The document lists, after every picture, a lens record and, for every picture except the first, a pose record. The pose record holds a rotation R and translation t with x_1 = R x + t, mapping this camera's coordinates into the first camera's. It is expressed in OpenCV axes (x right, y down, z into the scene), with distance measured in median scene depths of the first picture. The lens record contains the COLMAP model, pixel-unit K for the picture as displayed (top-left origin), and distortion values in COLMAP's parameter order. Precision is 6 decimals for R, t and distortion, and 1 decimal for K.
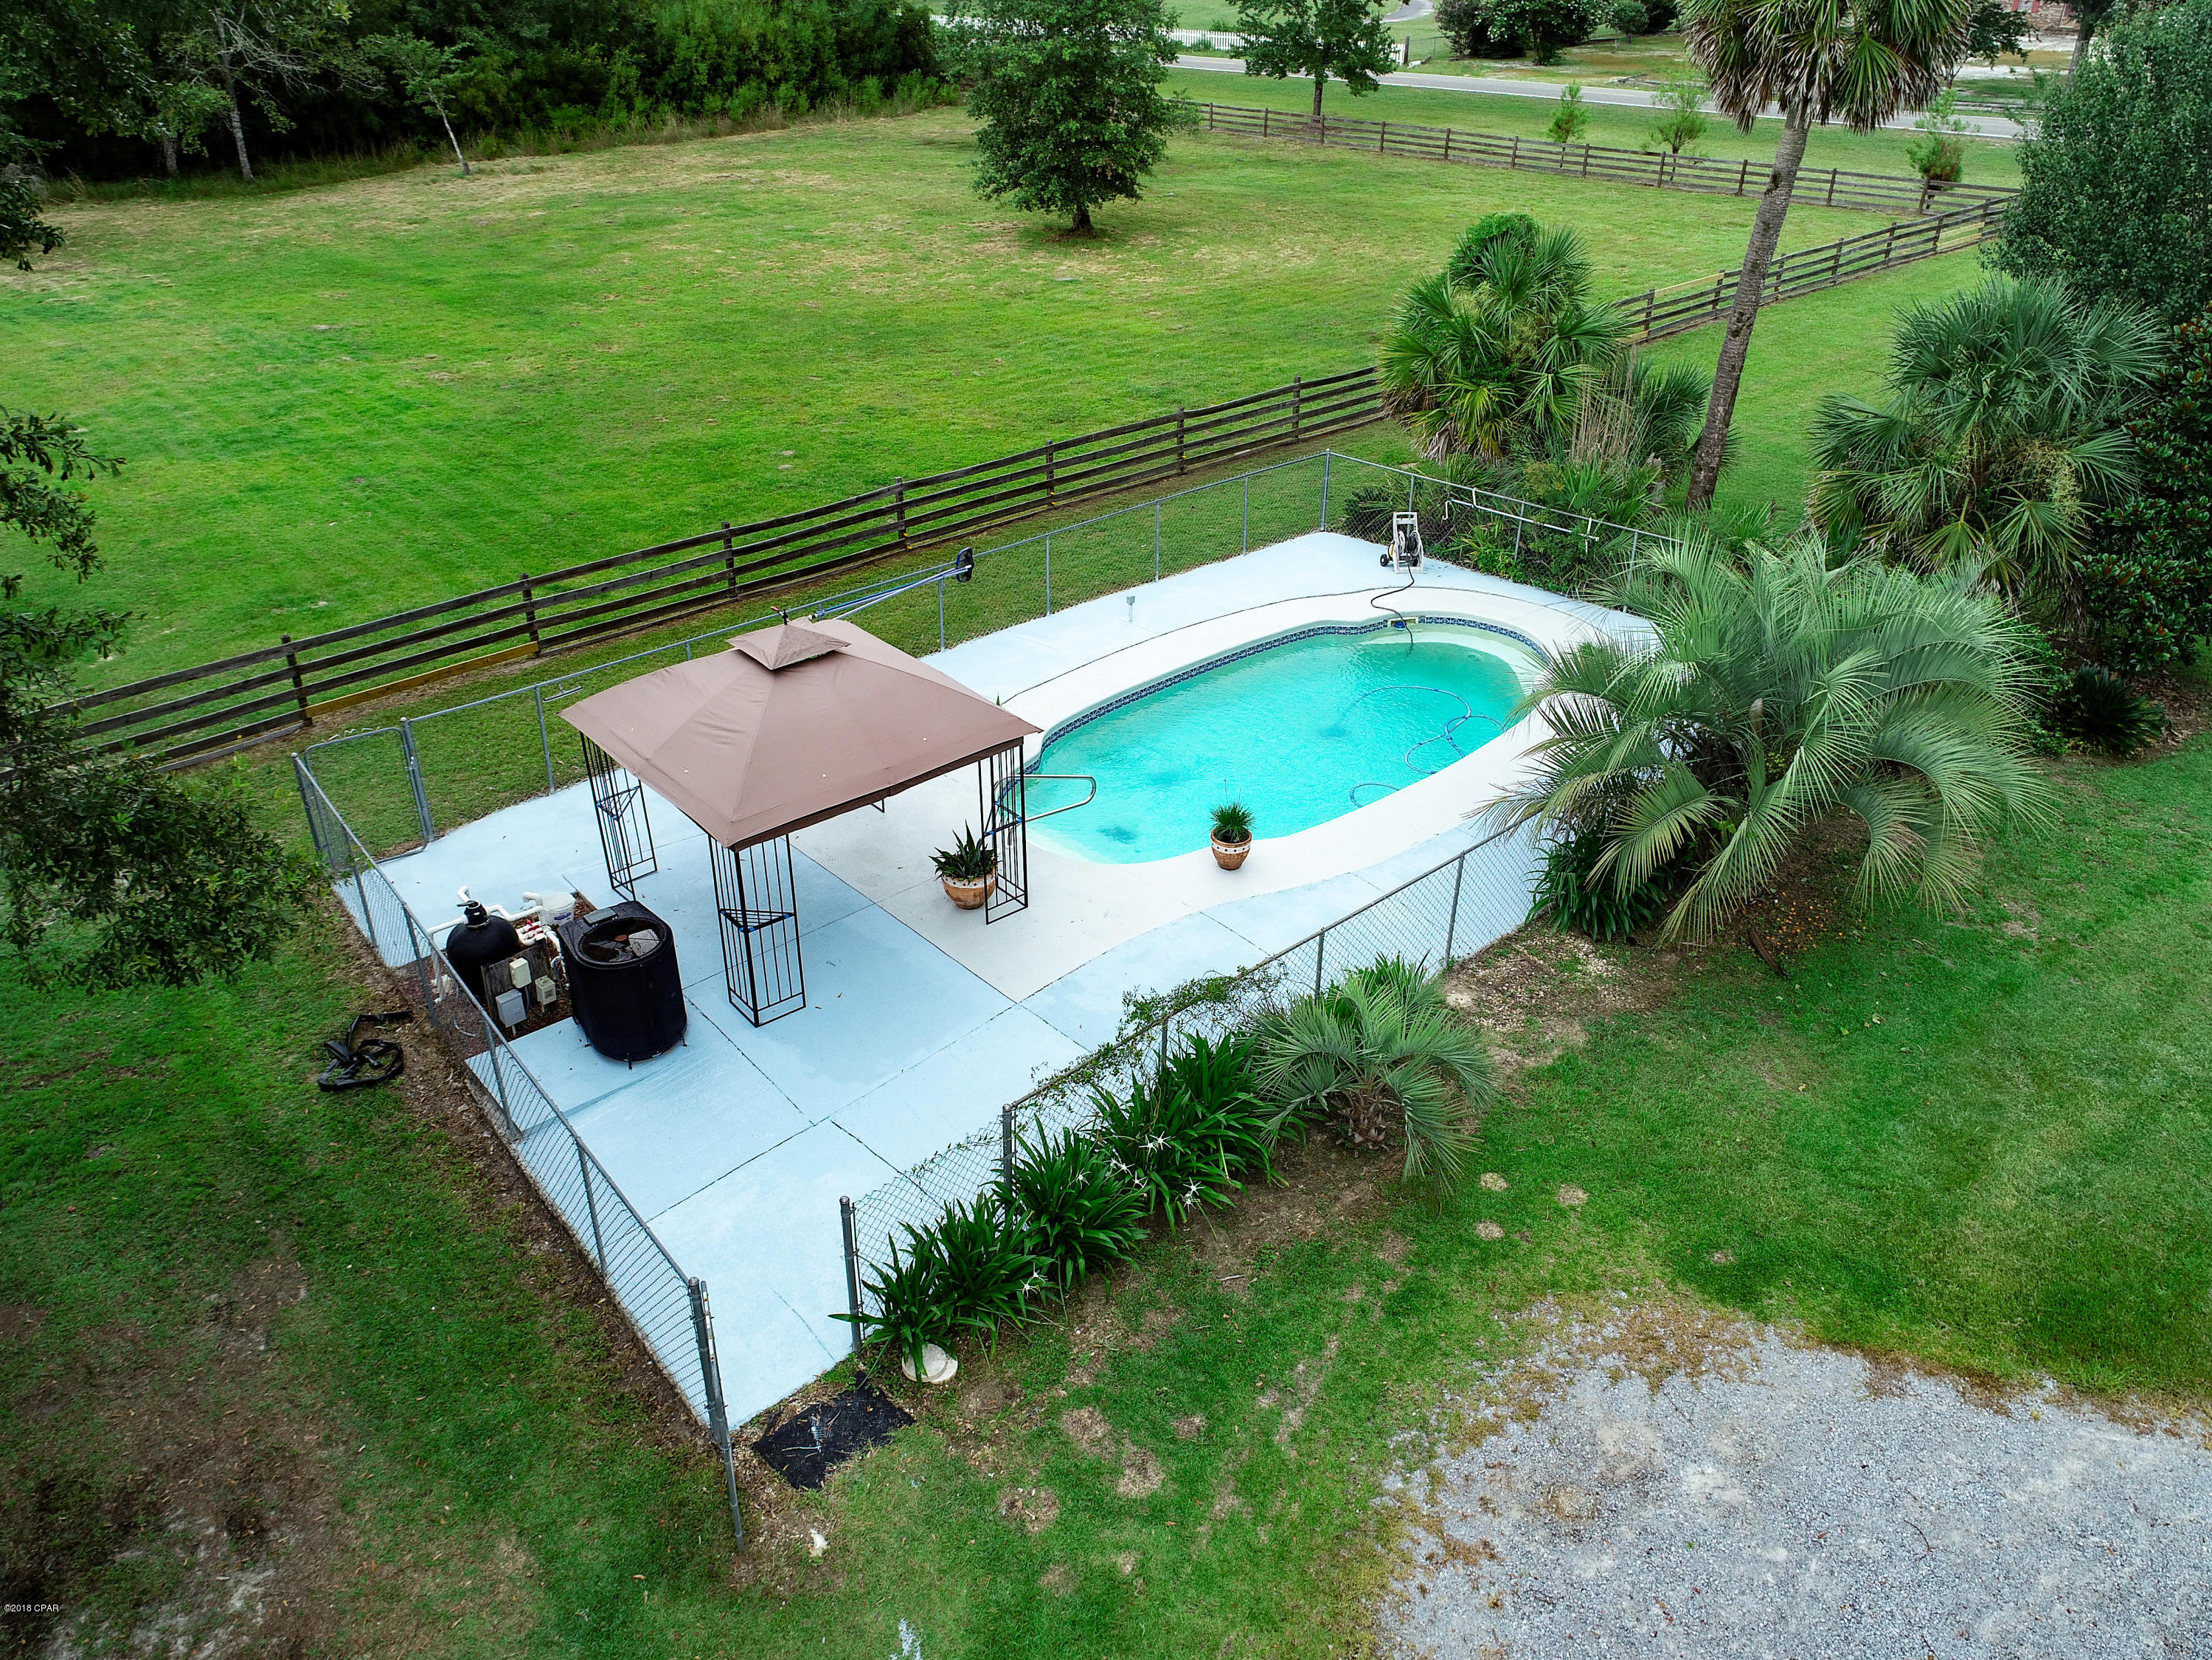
lens RADIAL K [[1656.4, 0, 1100.0], [0, 1656.4, 828.5], [0, 0, 1]] dist [0.001948, -0.006387]
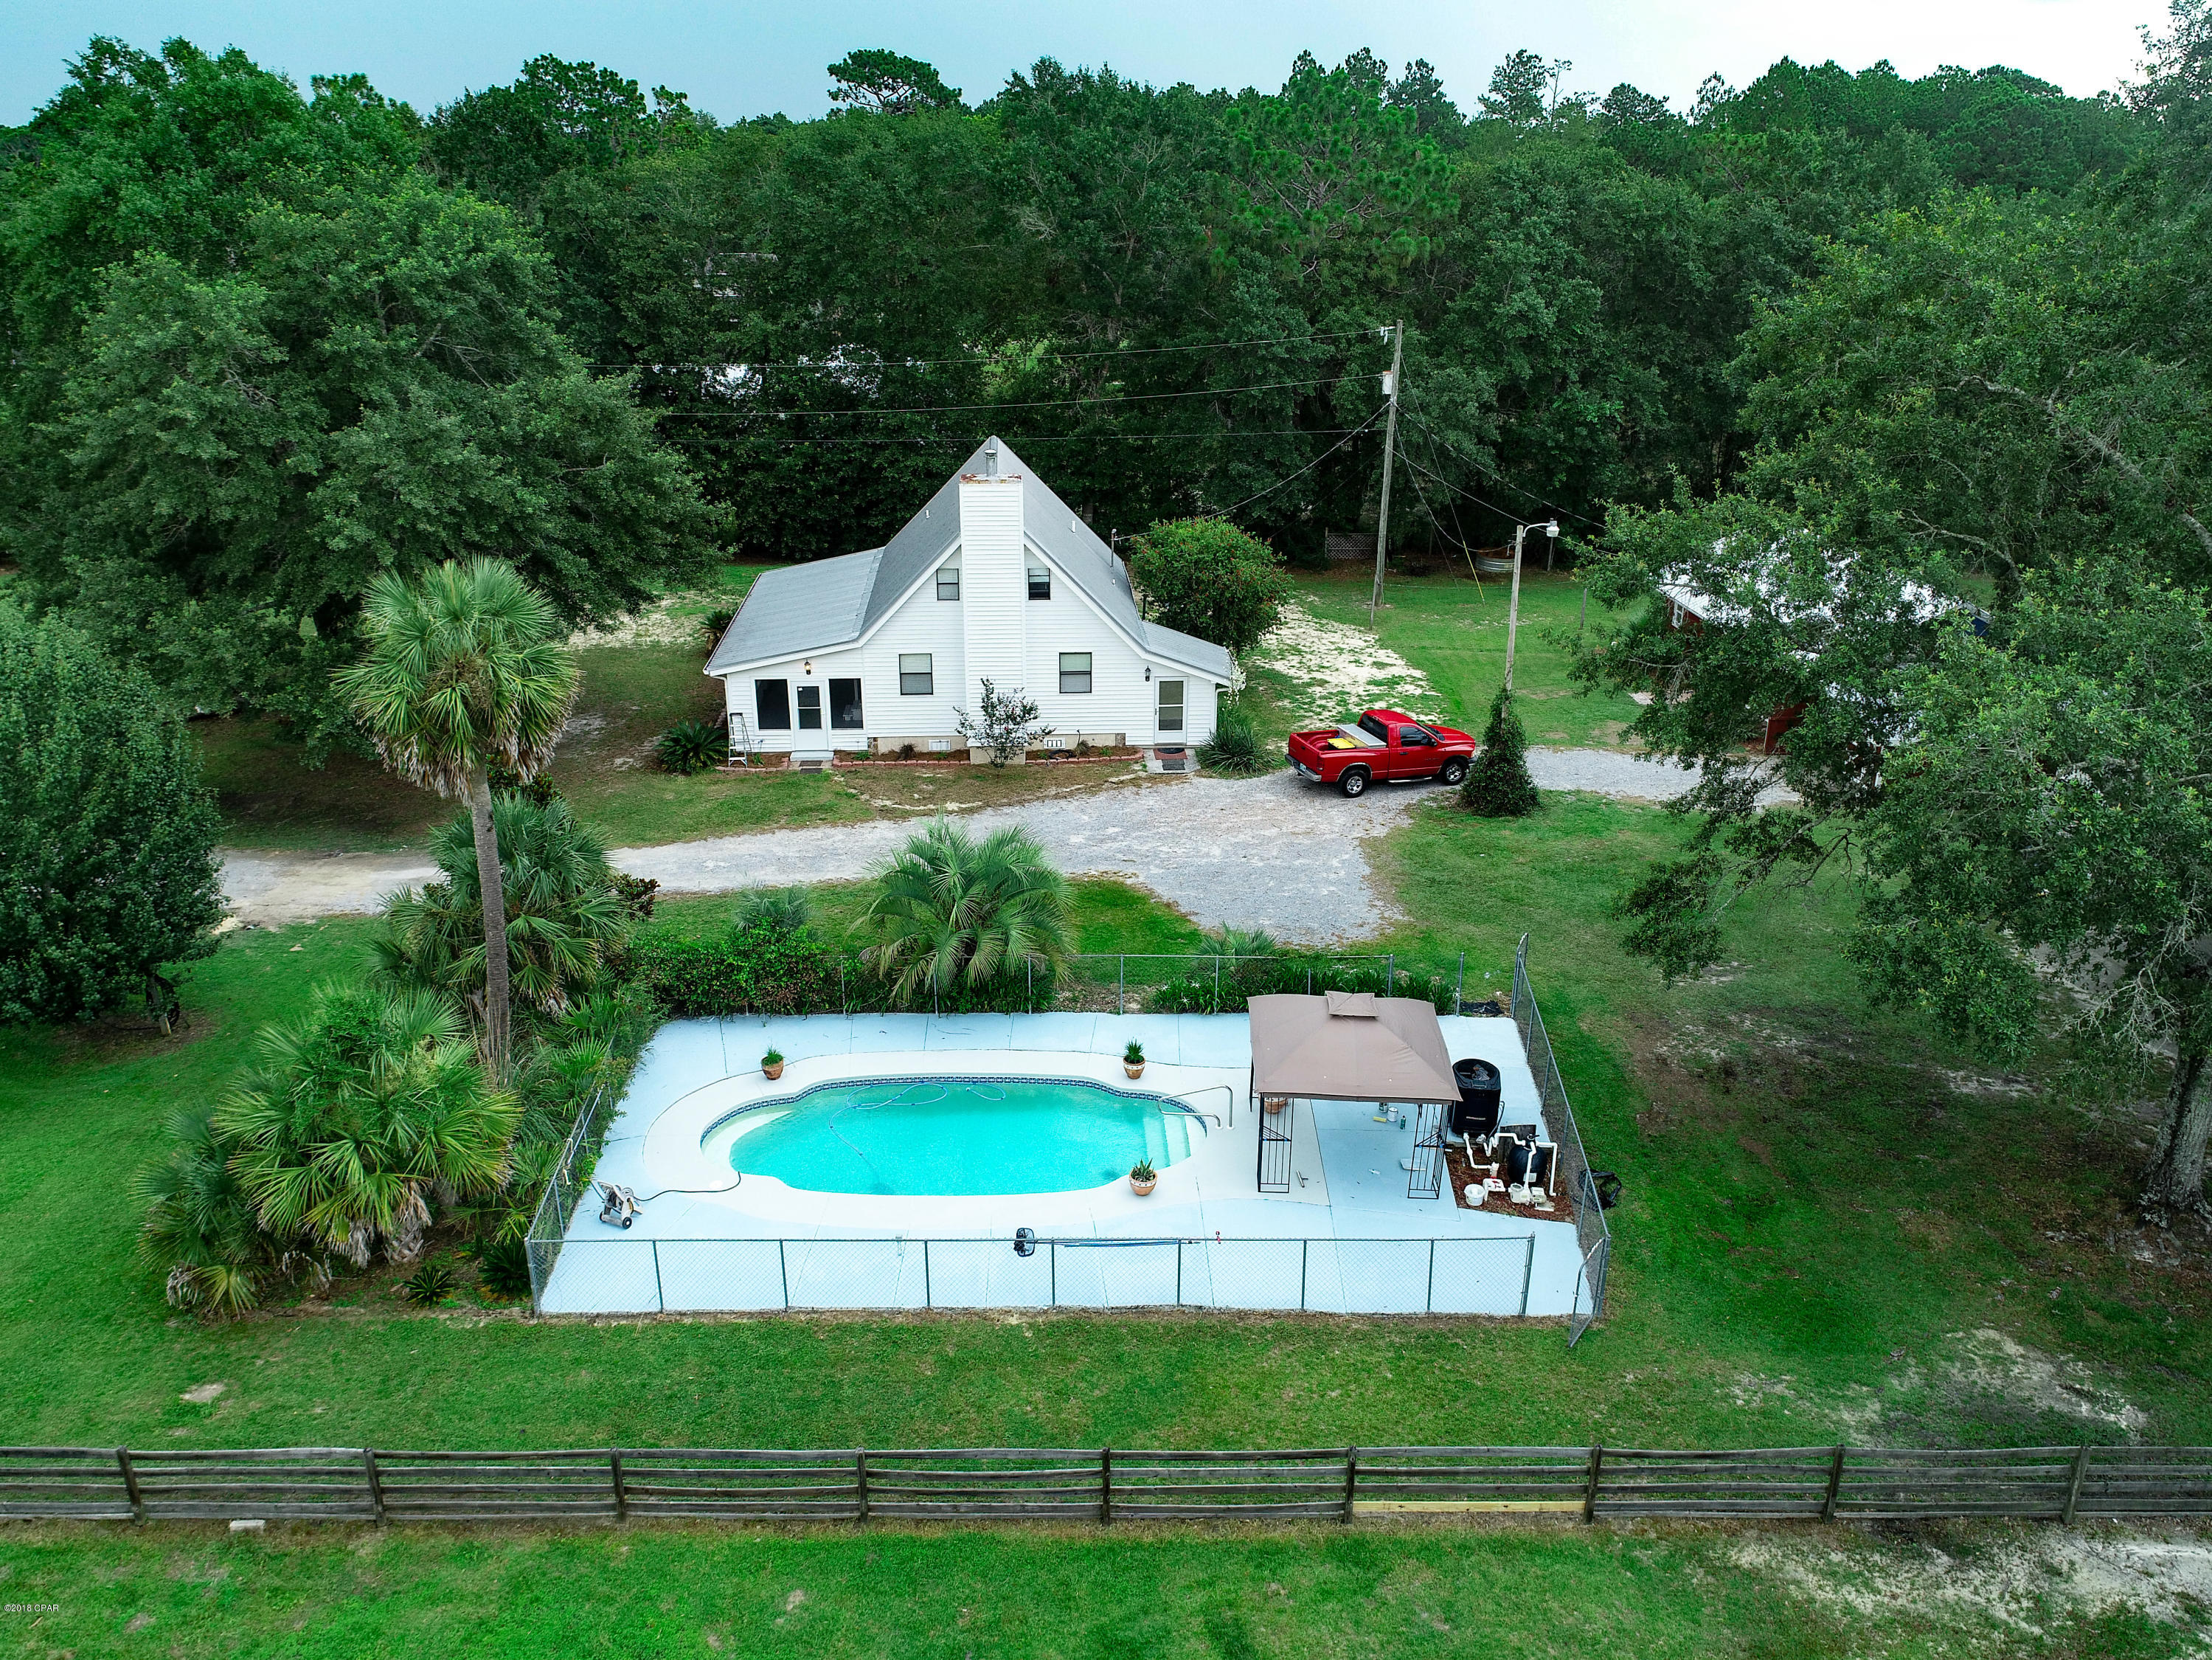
lens RADIAL K [[1656.4, 0, 1100.0], [0, 1656.4, 828.5], [0, 0, 1]] dist [0.001948, -0.006387]
pose [[-0.737713, -0.257212, 0.624197, -1.412458], [0.329128, 0.670243, 0.665168, -2.037584], [-0.589453, 0.696144, -0.409792, 2.339649]]
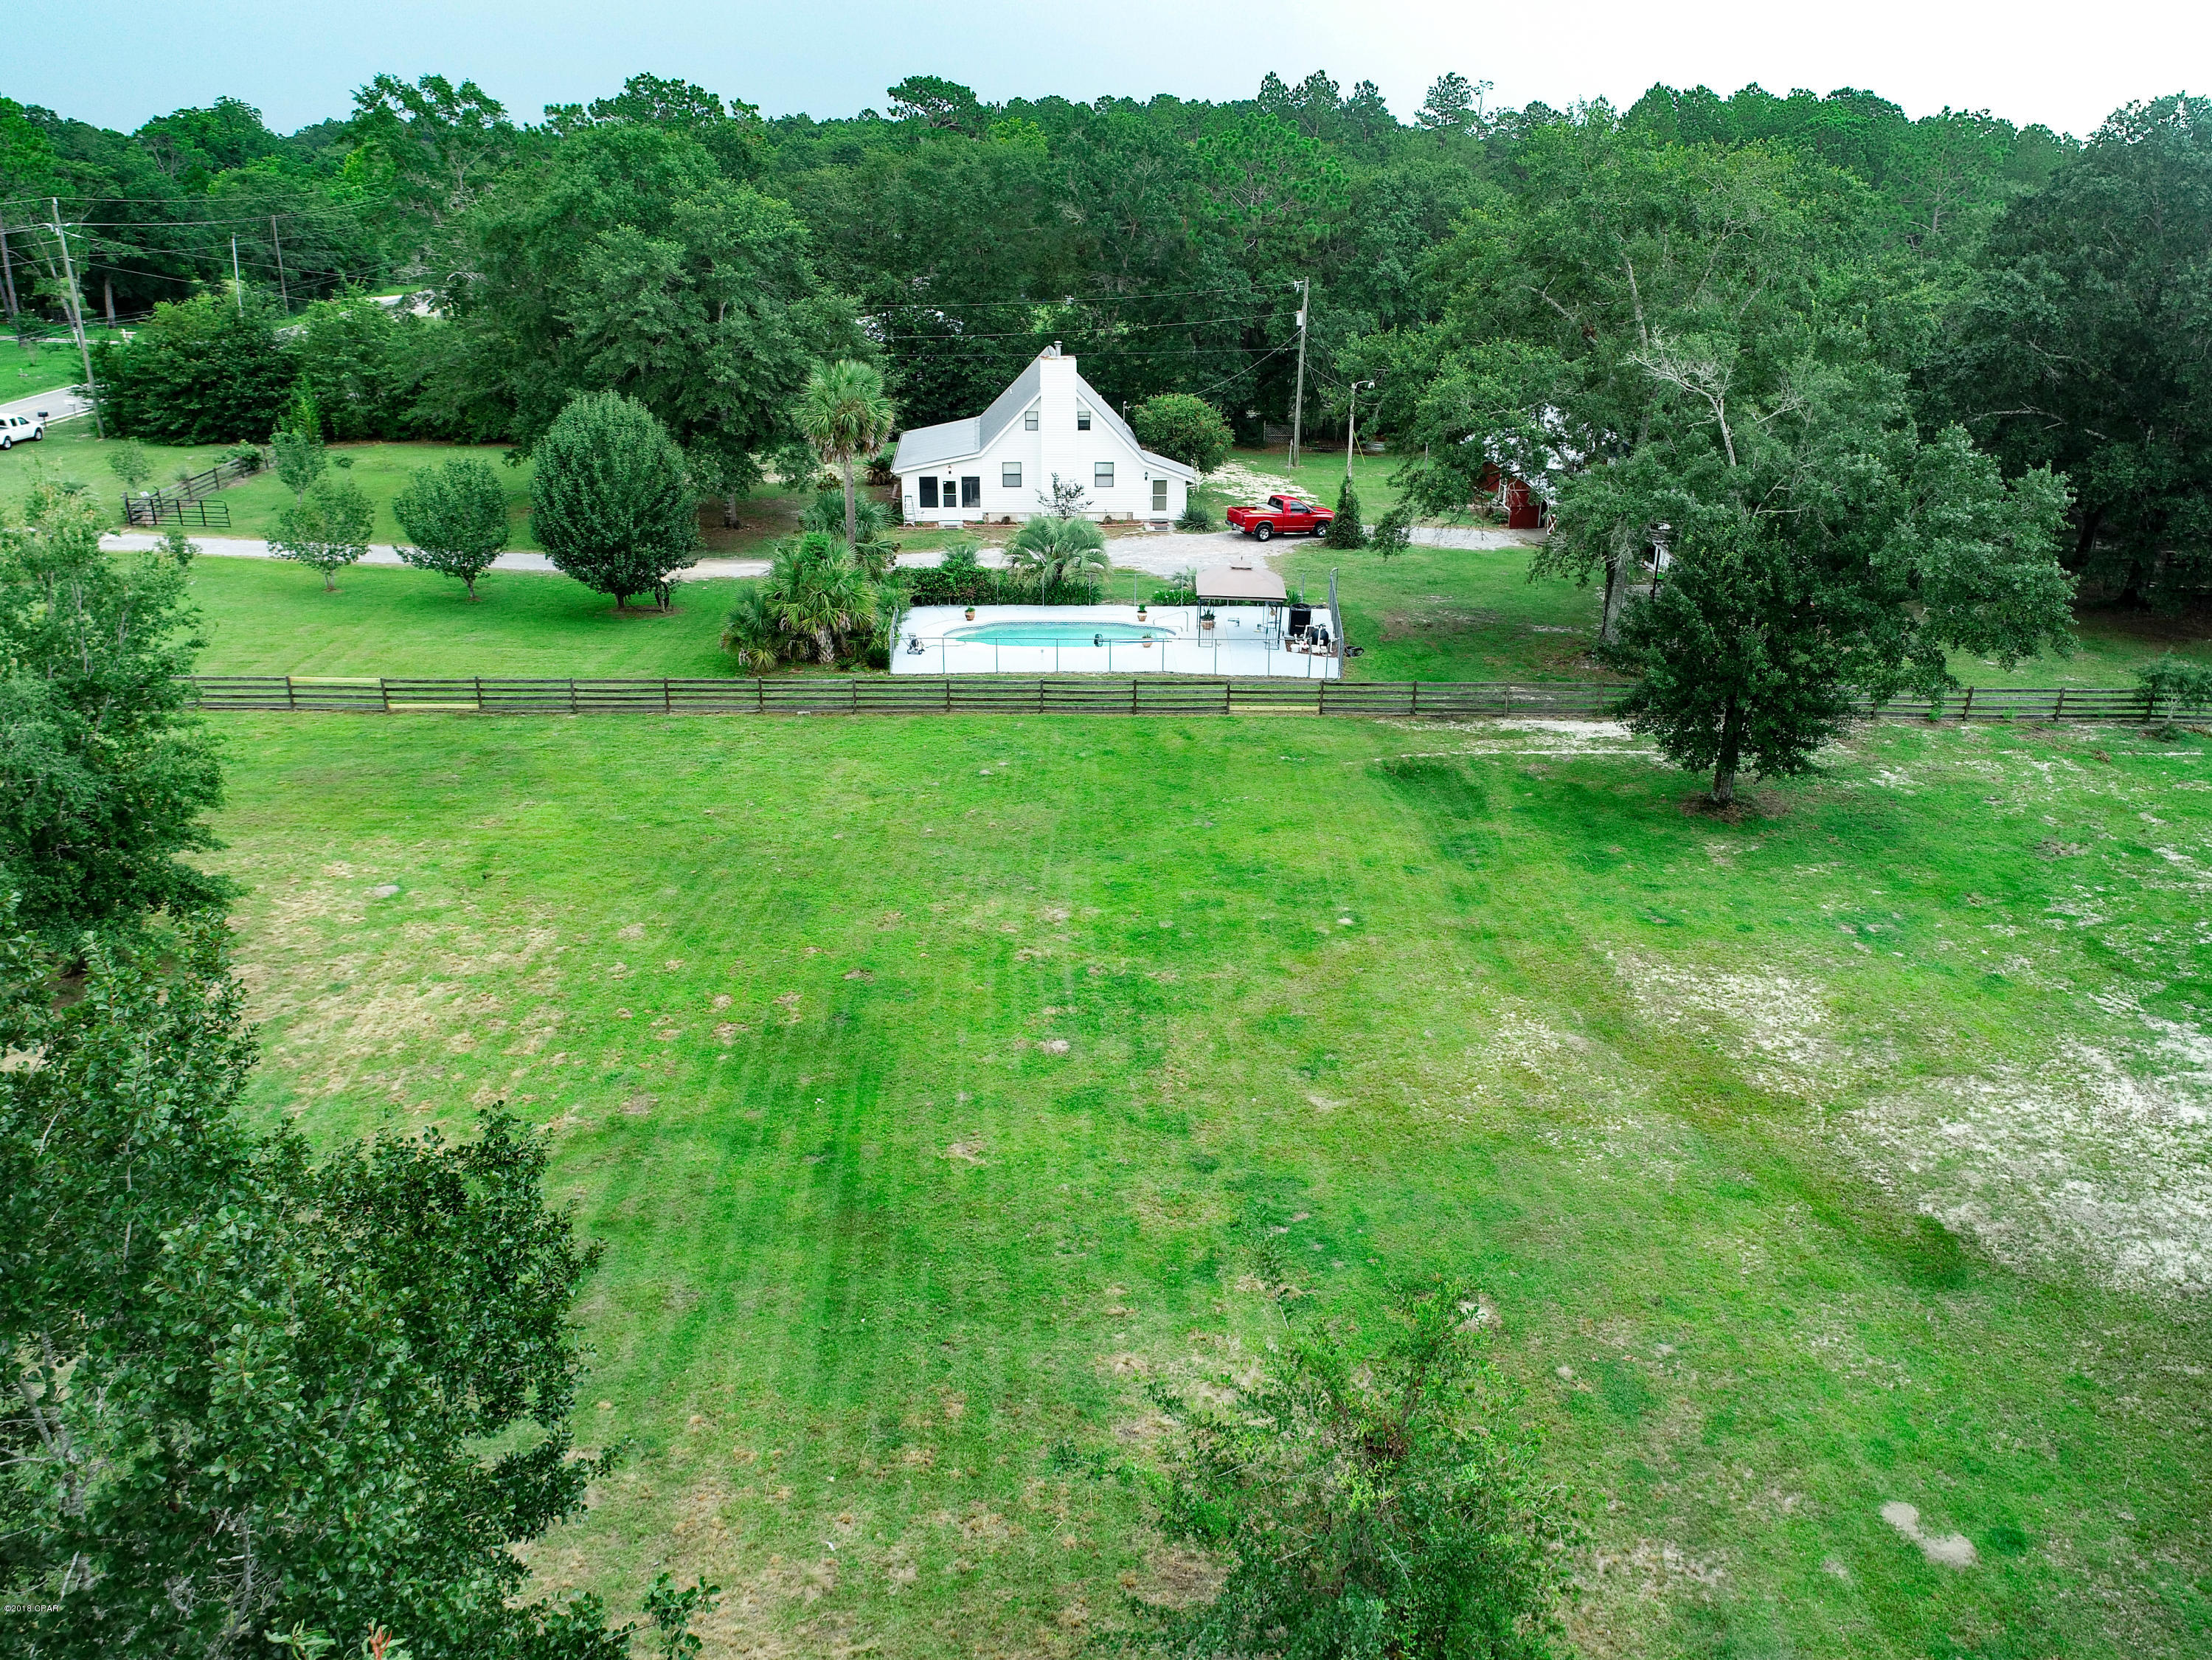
lens RADIAL K [[1656.4, 0, 1100.0], [0, 1656.4, 828.5], [0, 0, 1]] dist [0.001948, -0.006387]
pose [[-0.742415, -0.261766, 0.616683, -3.506247], [0.321290, 0.668623, 0.670609, -3.360491], [-0.587871, 0.696004, -0.412293, 4.460273]]
